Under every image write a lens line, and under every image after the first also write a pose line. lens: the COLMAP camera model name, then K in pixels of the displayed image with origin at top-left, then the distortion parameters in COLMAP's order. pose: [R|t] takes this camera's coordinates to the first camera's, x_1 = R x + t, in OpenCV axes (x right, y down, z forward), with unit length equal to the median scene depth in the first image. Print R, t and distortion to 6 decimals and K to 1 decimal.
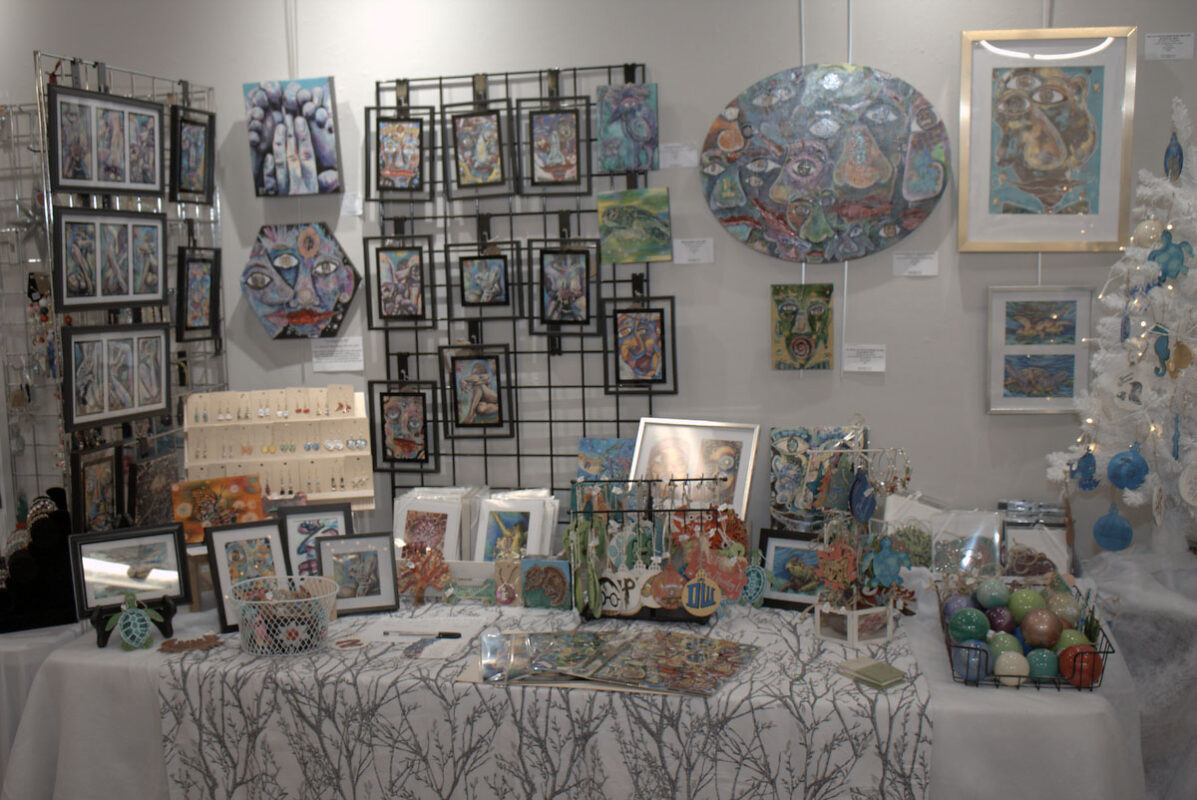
lens RADIAL K [[1188.4, 0, 598.5], [0, 1188.4, 400.0], [0, 0, 1]] dist [-0.133156, 0.000512]
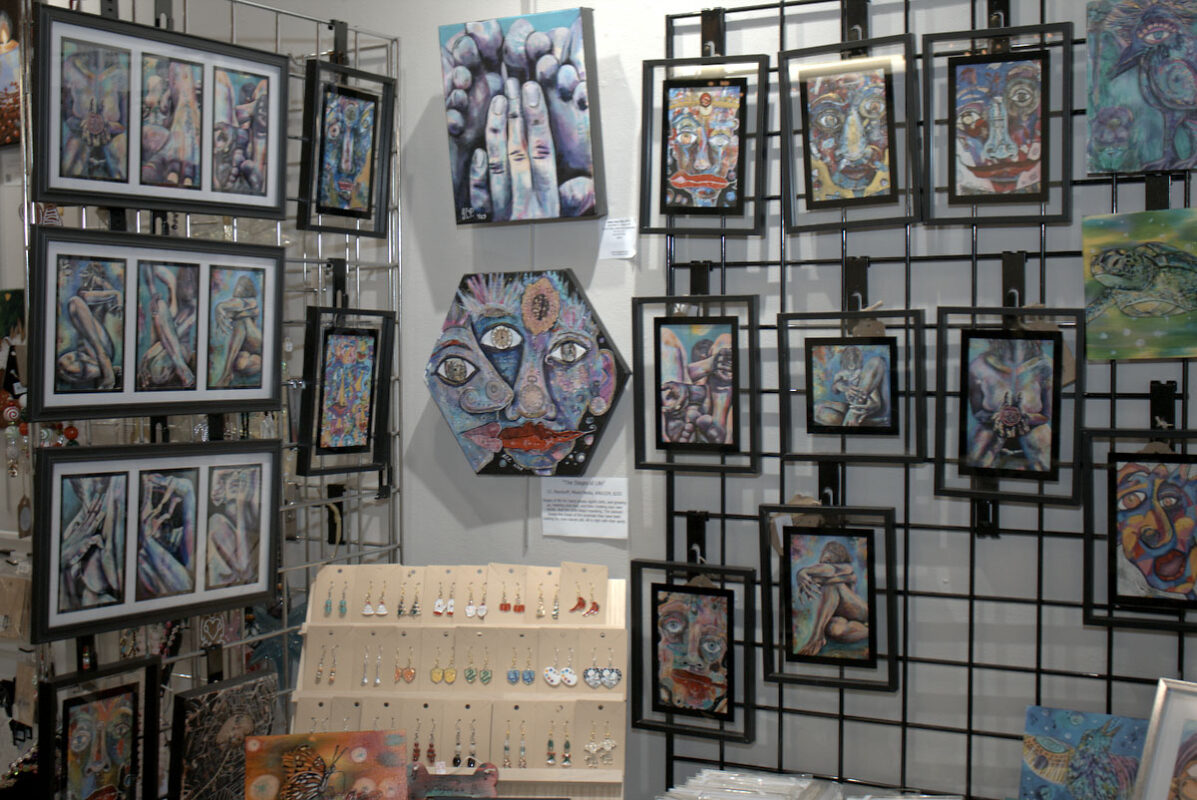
lens RADIAL K [[1481.6, 0, 598.5], [0, 1481.6, 400.0], [0, 0, 1]] dist [-0.090629, 0.096165]
pose [[0.952755, 0.033115, -0.301929, -0.005978], [-0.055351, 0.996324, -0.065388, -0.045747], [0.298654, 0.079011, 0.951085, 0.349735]]
